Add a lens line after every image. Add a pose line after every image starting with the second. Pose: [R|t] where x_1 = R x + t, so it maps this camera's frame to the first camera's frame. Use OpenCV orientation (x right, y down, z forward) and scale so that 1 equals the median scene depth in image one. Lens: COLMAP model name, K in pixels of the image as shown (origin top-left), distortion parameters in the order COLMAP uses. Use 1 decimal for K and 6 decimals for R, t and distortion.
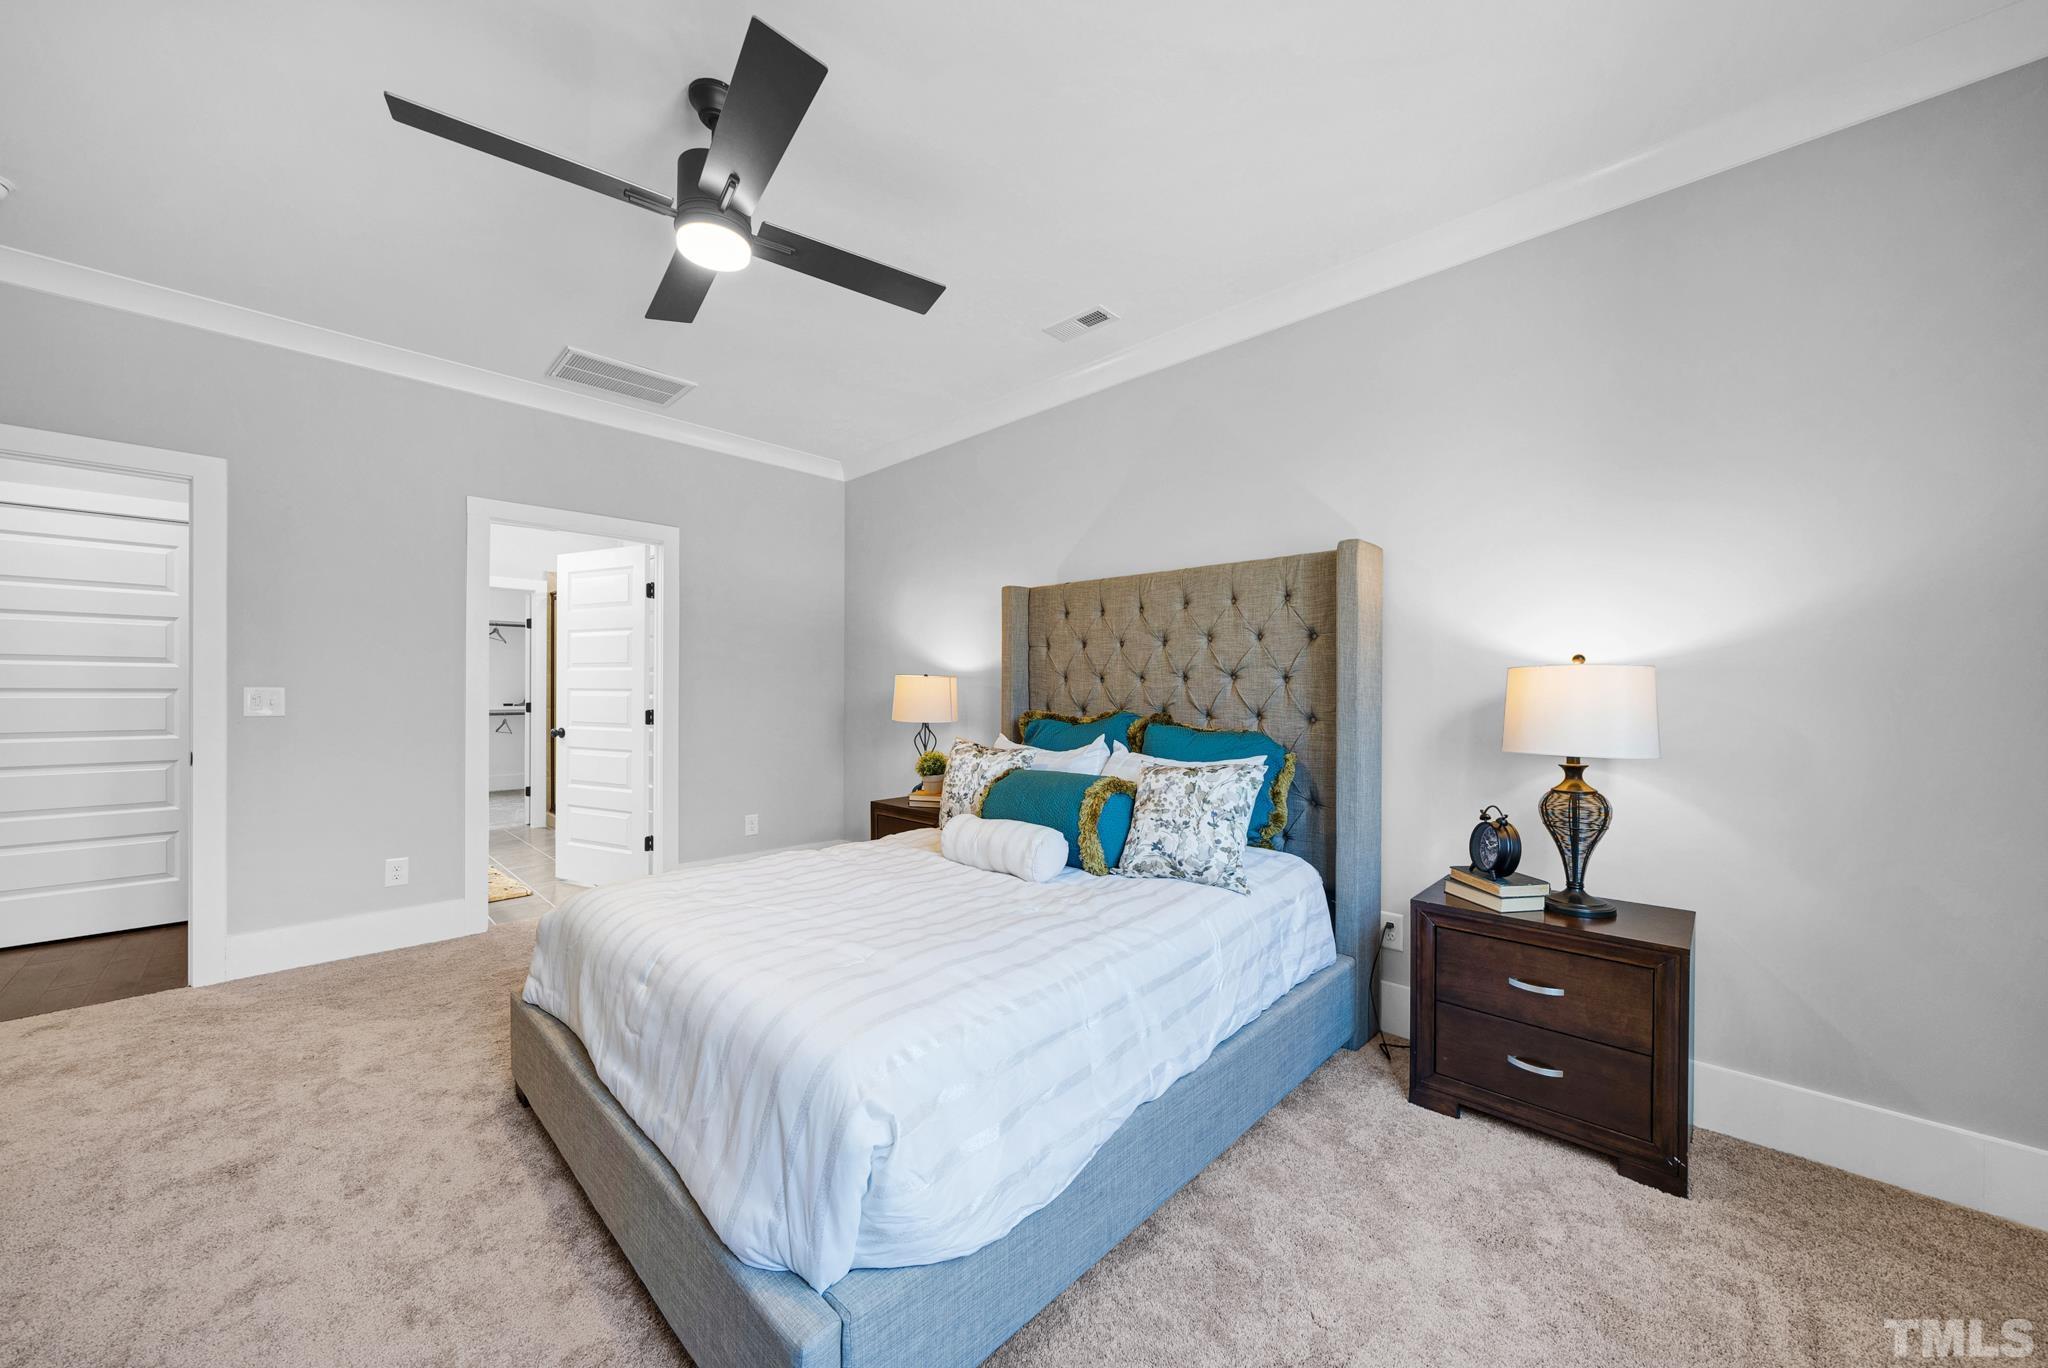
lens RADIAL K [[736.7, 0, 1027.0], [0, 736.7, 699.1], [0, 0, 1]] dist [-0.006969, -0.000576]
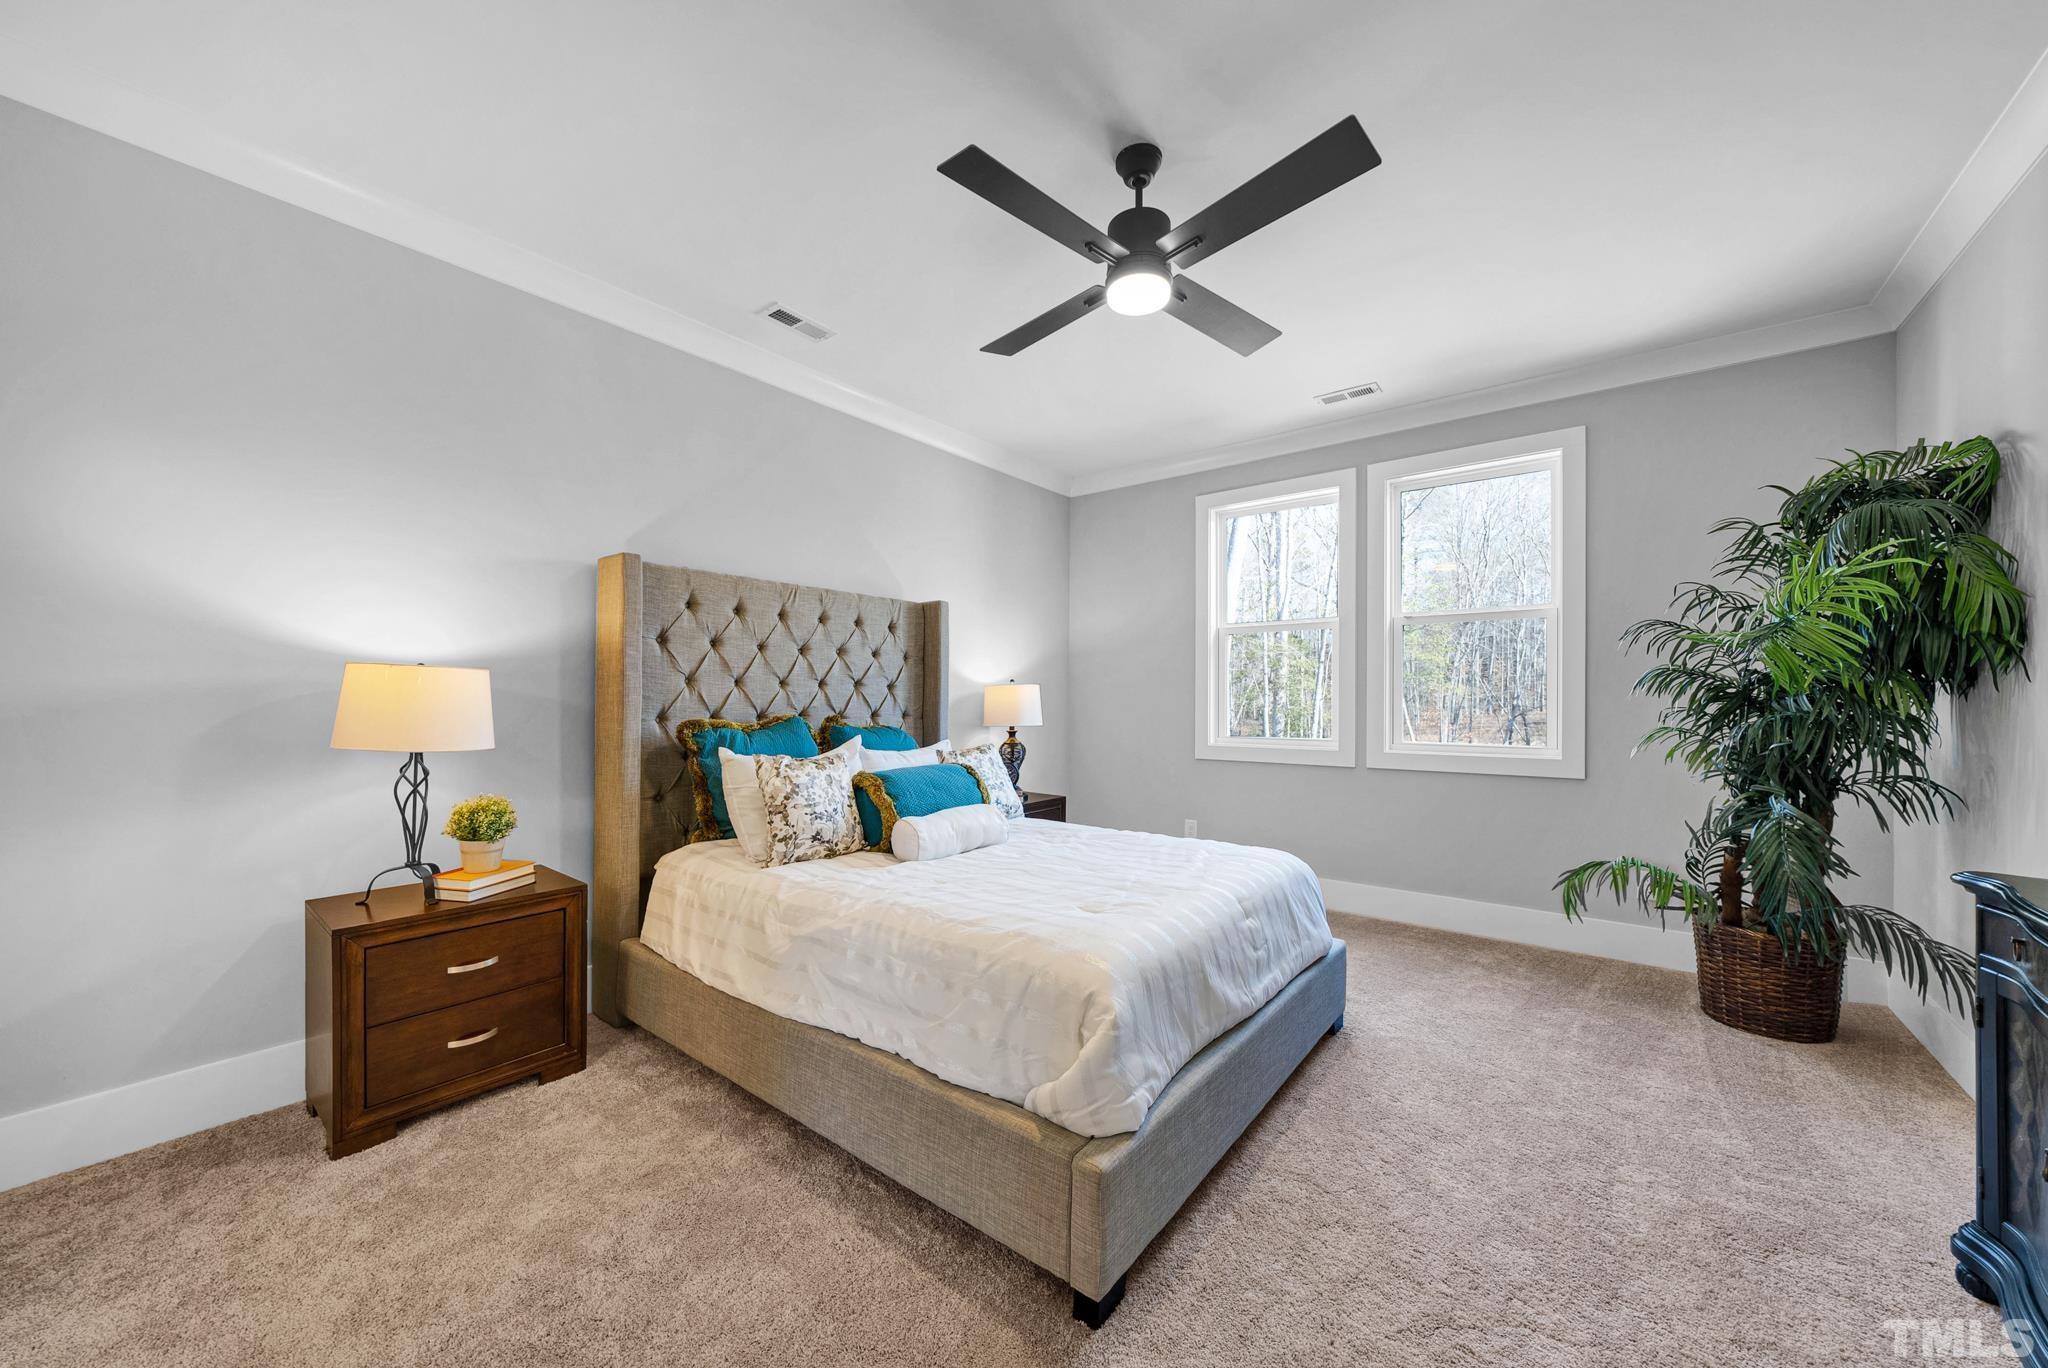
lens RADIAL K [[736.7, 0, 1026.9], [0, 736.7, 685.5], [0, 0, 1]] dist [-0.006969, -0.000576]
pose [[-0.108580, 0.014147, 0.993987, -0.965089], [0.005880, 0.999890, -0.013588, -0.009496], [-0.994070, 0.004369, -0.108651, 0.819367]]
